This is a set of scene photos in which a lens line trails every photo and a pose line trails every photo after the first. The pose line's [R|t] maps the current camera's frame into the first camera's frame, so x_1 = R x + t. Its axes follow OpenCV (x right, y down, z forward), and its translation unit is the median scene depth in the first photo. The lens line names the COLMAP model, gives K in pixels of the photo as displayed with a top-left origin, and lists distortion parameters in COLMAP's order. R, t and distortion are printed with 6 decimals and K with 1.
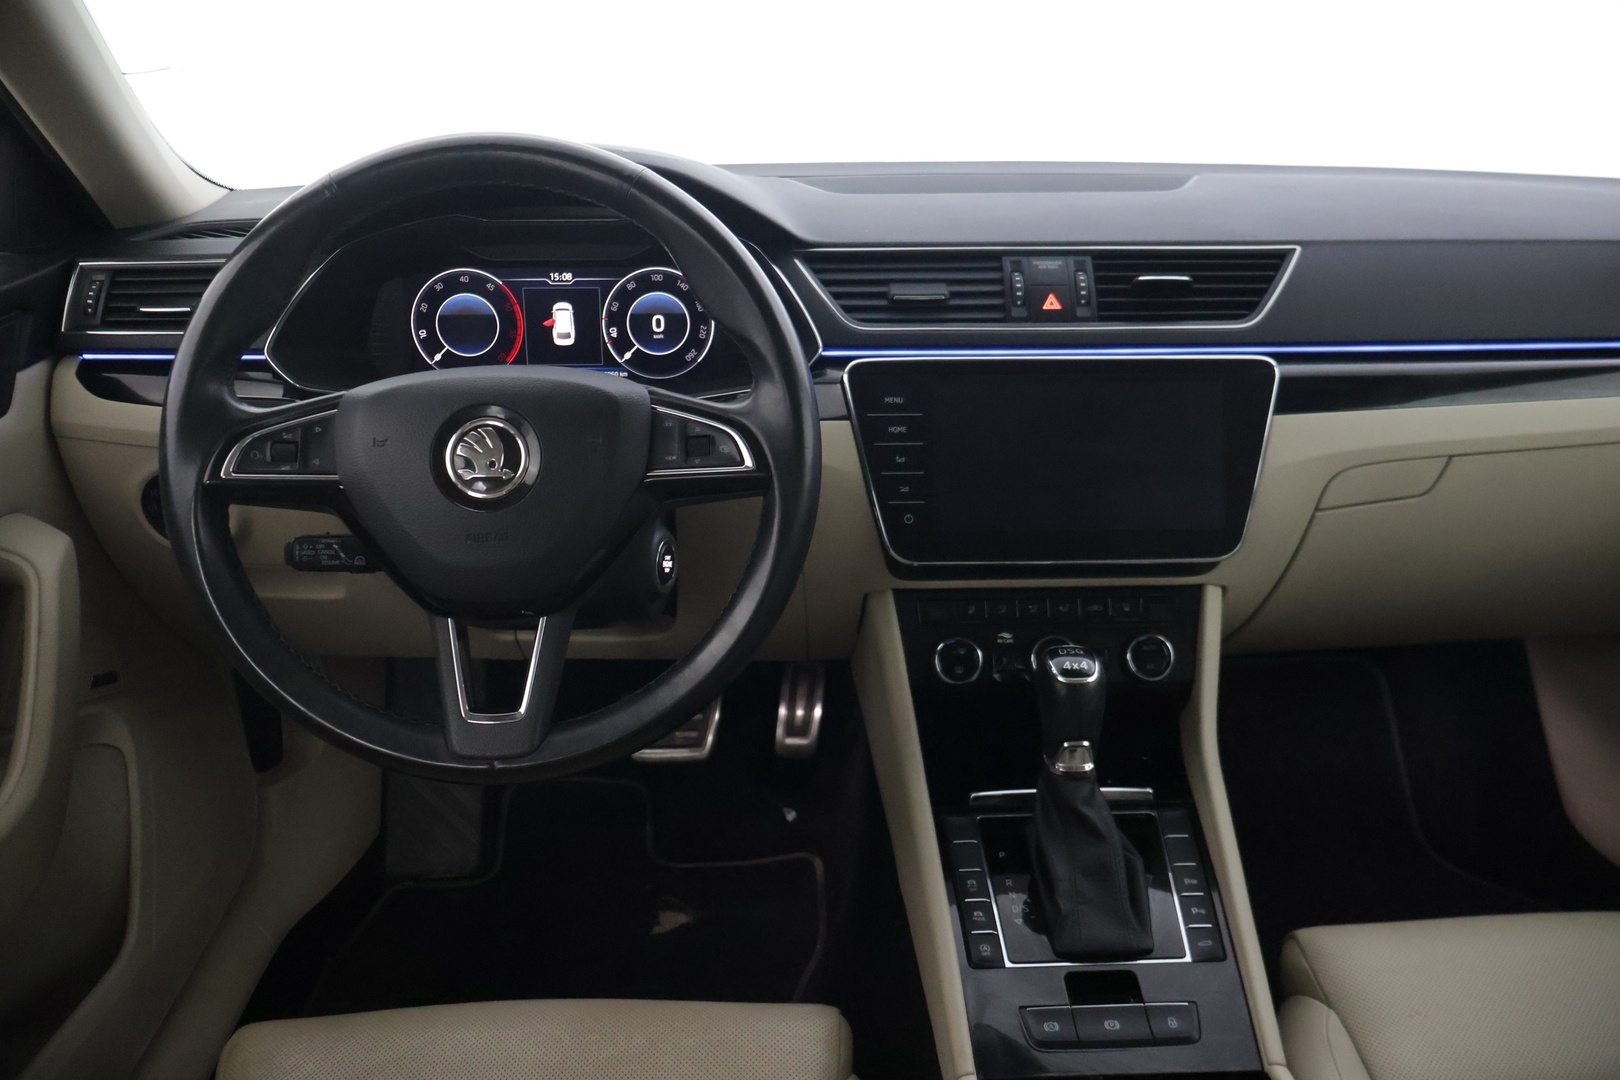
lens RADIAL K [[1348.0, 0, 810.0], [0, 1348.0, 540.0], [0, 0, 1]] dist [-0.001056, -0.000434]
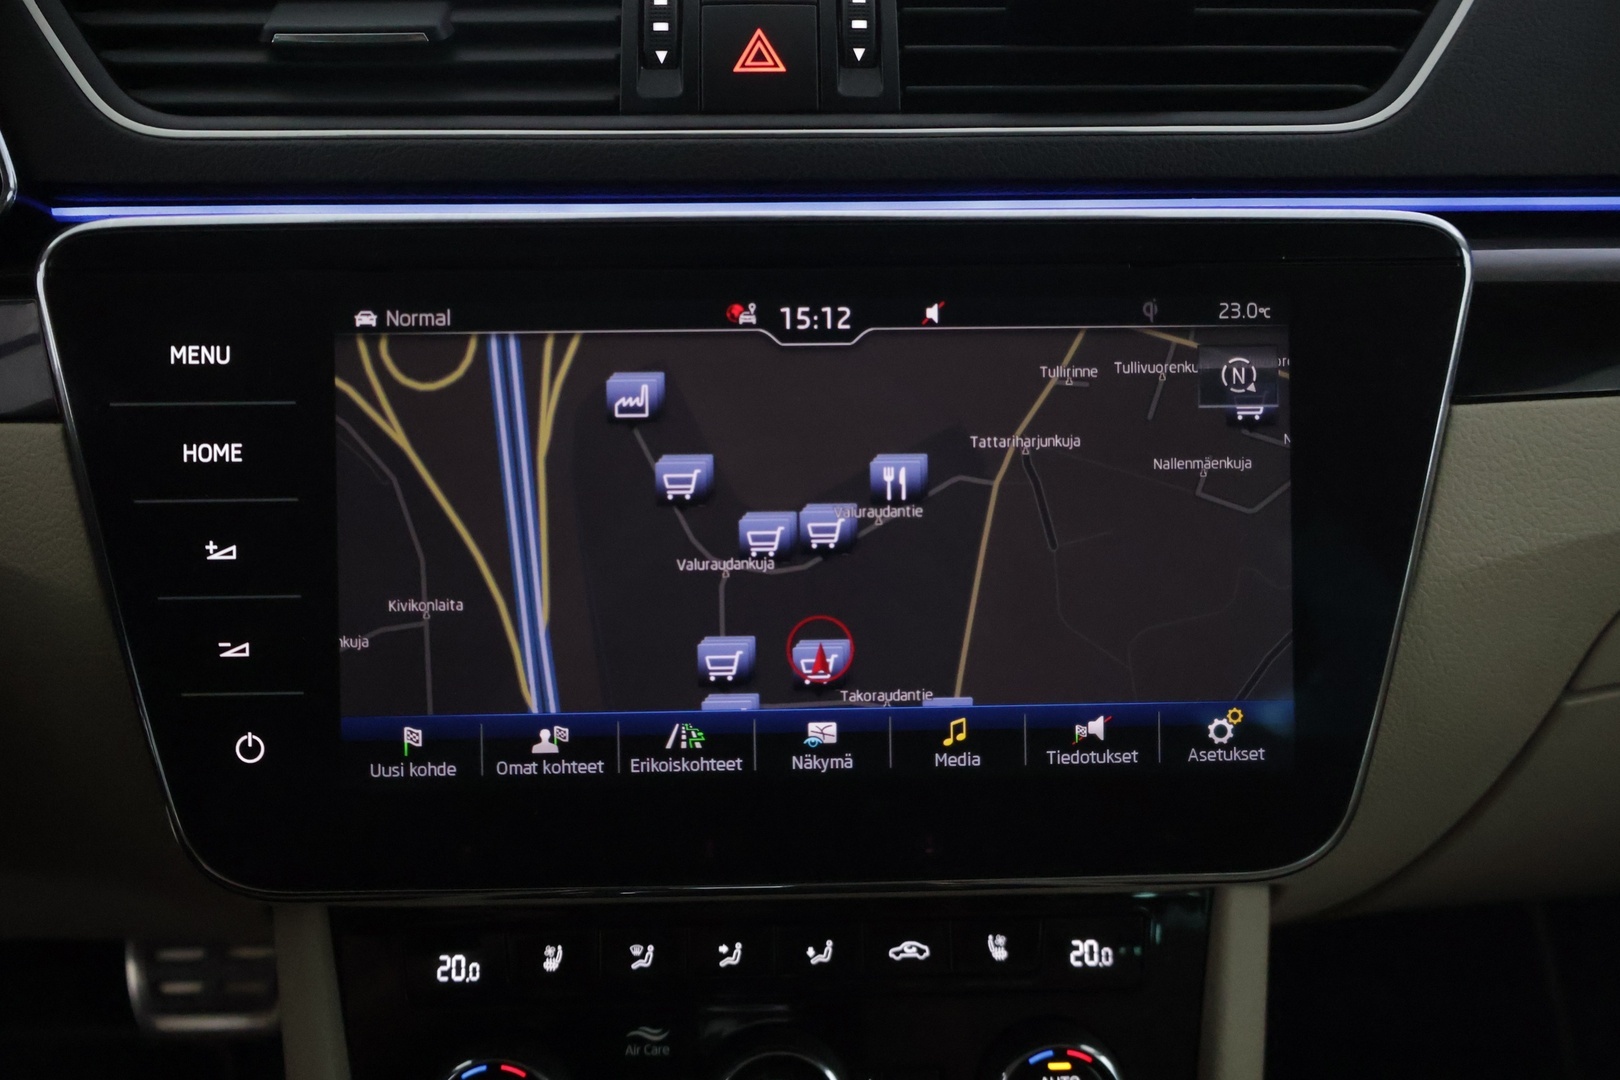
lens RADIAL K [[1348.0, 0, 810.0], [0, 1348.0, 540.0], [0, 0, 1]] dist [-0.001056, -0.000434]
pose [[0.999981, -0.000006, -0.006132, 0.193756], [0.000190, 0.999549, 0.030016, -0.068992], [0.006129, -0.030016, 0.999531, 0.673233]]
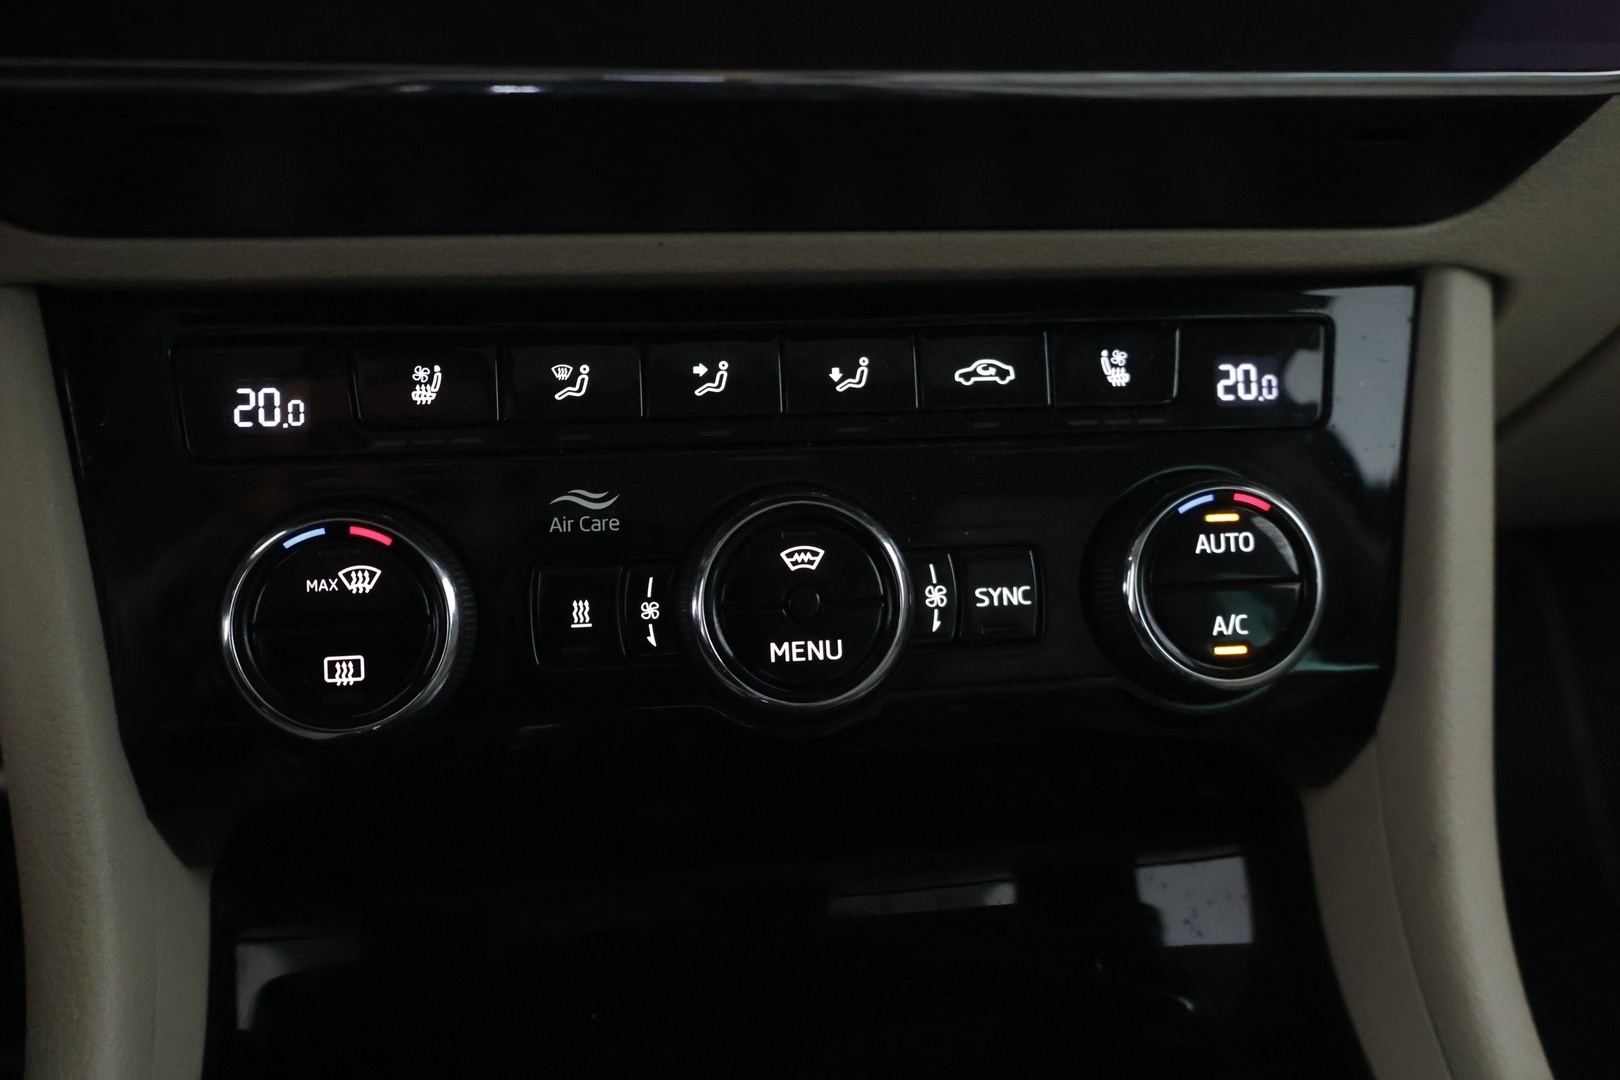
lens RADIAL K [[1487.0, 0, 810.0], [0, 1487.0, 540.0], [0, 0, 1]] dist [0.010554, 0.002615]
pose [[0.993665, -0.021070, 0.110391, 0.158464], [0.009856, 0.994822, 0.101156, 0.054471], [-0.111951, -0.099427, 0.988727, 0.774724]]
